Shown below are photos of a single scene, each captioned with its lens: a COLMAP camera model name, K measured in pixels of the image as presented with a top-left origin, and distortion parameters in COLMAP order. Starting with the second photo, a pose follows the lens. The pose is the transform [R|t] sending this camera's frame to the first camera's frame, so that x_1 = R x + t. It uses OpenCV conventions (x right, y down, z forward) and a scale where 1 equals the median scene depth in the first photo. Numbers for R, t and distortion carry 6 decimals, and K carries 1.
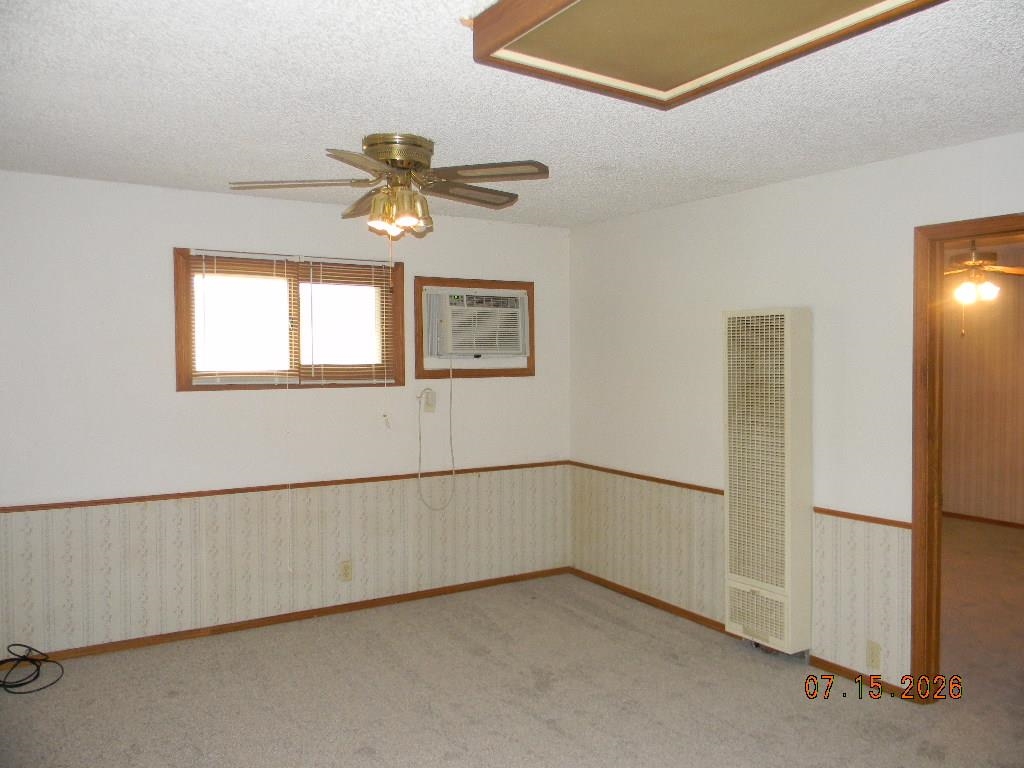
lens RADIAL K [[819.6, 0, 508.1], [0, 819.6, 381.9], [0, 0, 1]] dist [0.003317, -0.020459]
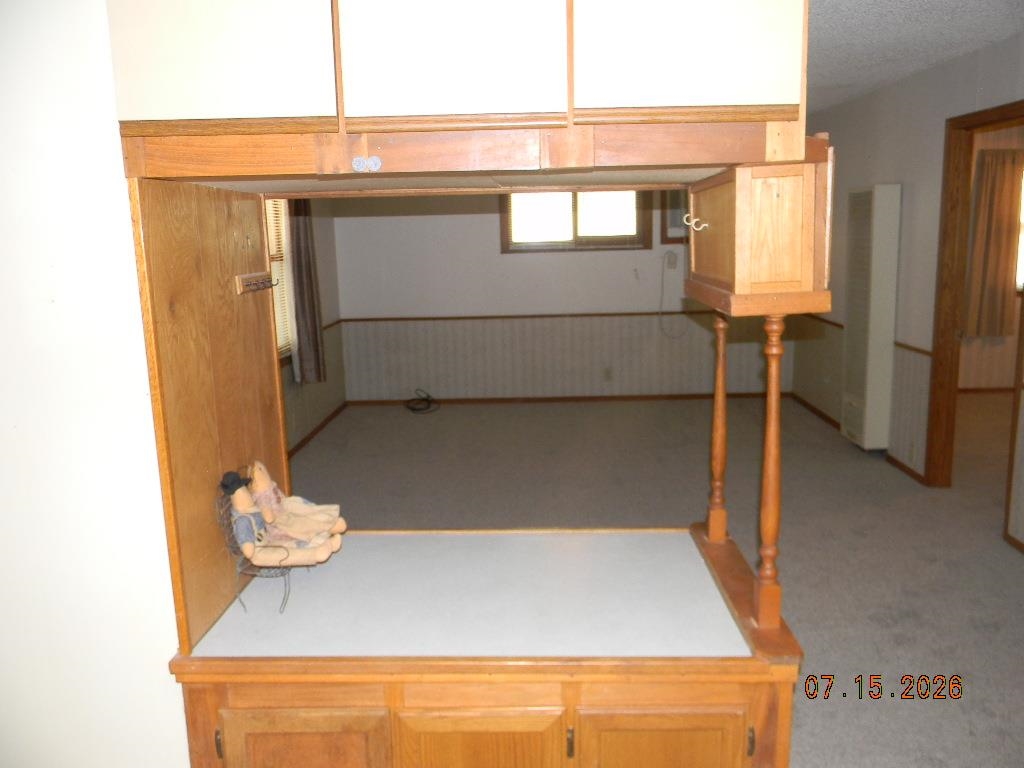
lens RADIAL K [[819.6, 0, 511.3], [0, 819.6, 381.1], [0, 0, 1]] dist [0.003317, -0.020459]
pose [[0.823520, 0.077362, -0.561987, 0.519805], [0.012048, 0.988049, 0.153667, 0.009655], [0.567159, -0.133318, 0.812746, -0.339745]]
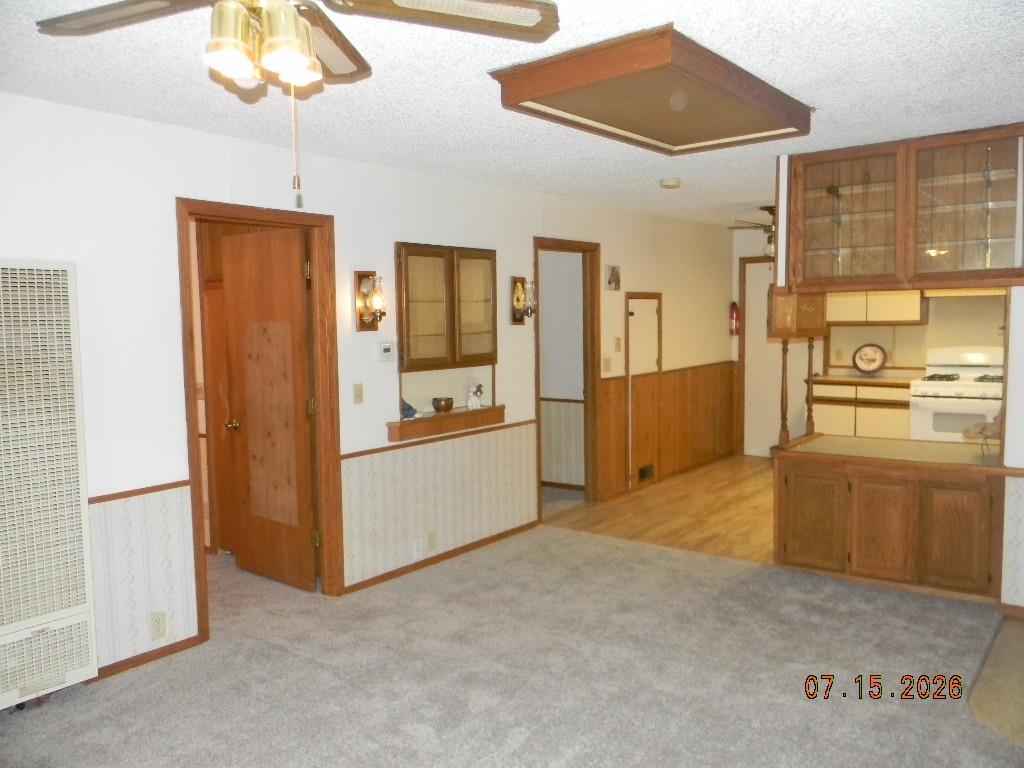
lens RADIAL K [[819.6, 0, 515.1], [0, 819.6, 388.5], [0, 0, 1]] dist [0.003317, -0.020459]
pose [[-0.332298, -0.060131, 0.941256, -0.493651], [0.057971, 0.994777, 0.084016, -0.006931], [-0.941391, 0.082484, -0.327076, 0.727305]]
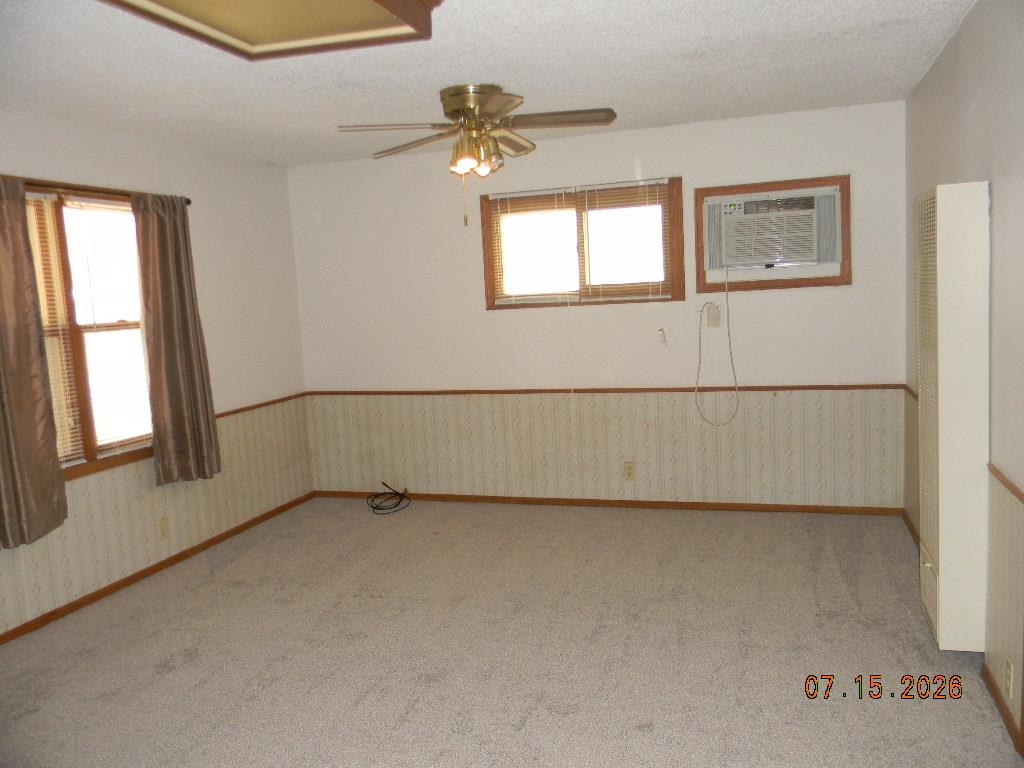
lens RADIAL K [[819.6, 0, 518.1], [0, 819.6, 384.0], [0, 0, 1]] dist [0.003317, -0.020459]
pose [[0.636788, 0.057546, -0.768888, 0.563000], [0.031201, 0.994471, 0.100269, -0.000831], [0.770407, -0.087840, 0.631472, 0.206608]]
